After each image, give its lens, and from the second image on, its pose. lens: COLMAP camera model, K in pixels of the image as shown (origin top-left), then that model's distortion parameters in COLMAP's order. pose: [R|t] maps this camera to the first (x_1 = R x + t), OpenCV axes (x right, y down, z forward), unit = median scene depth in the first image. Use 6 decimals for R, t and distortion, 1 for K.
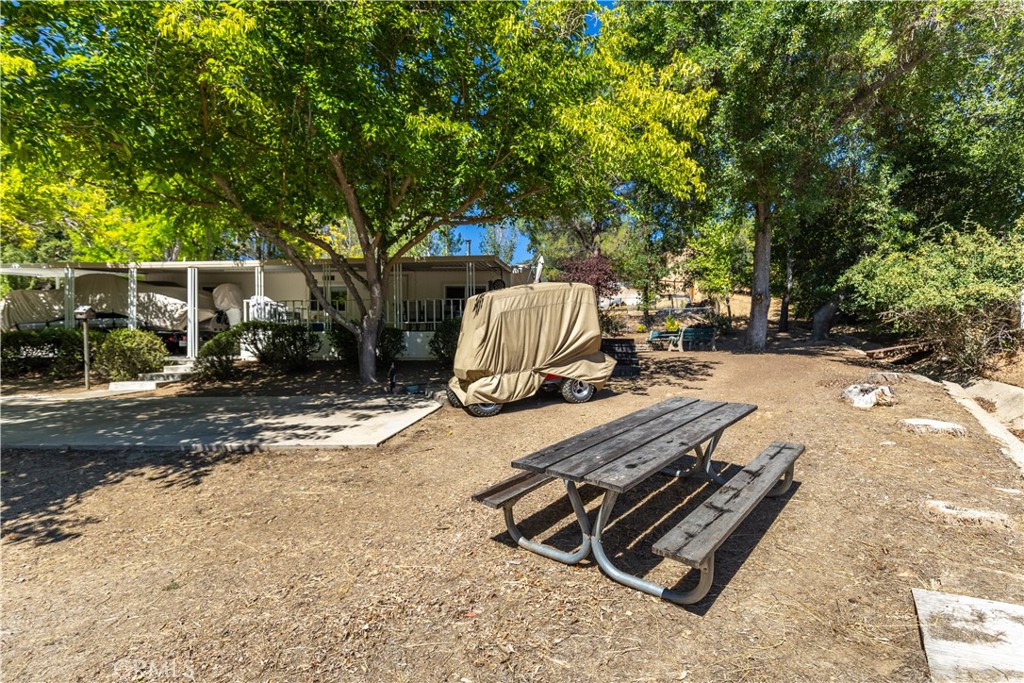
lens RADIAL K [[520.4, 0, 512.1], [0, 520.4, 346.3], [0, 0, 1]] dist [-0.001797, -0.000550]
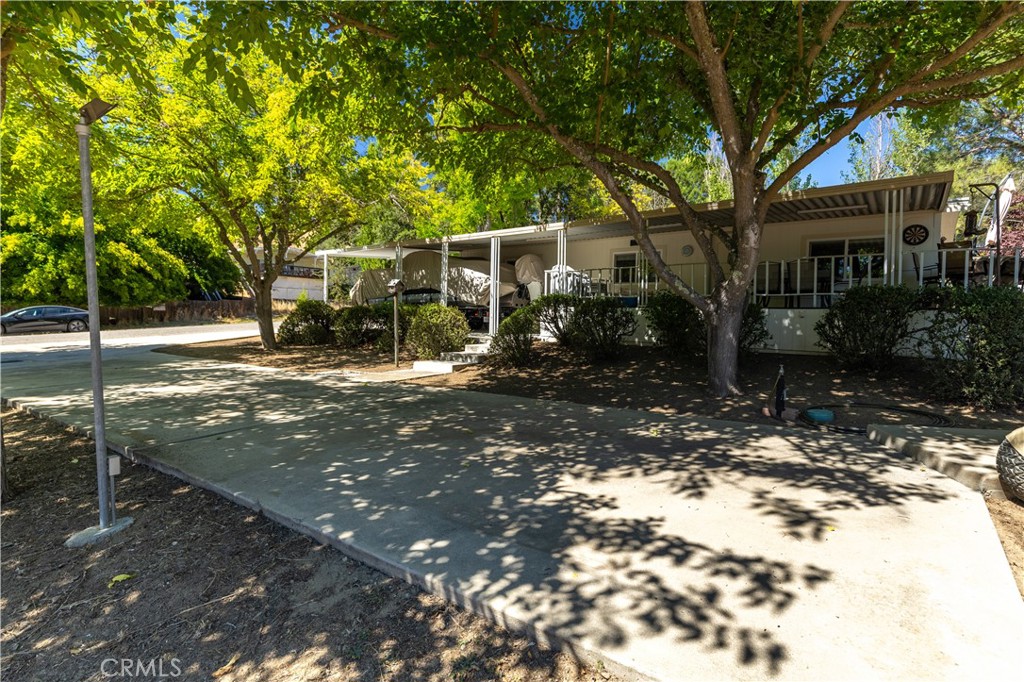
lens RADIAL K [[460.4, 0, 506.5], [0, 460.4, 342.2], [0, 0, 1]] dist [0.001909, -0.000358]
pose [[0.848601, 0.045202, -0.527099, -0.174285], [-0.021121, 0.998443, 0.051620, -0.009342], [0.528611, -0.032672, 0.848235, 0.339410]]
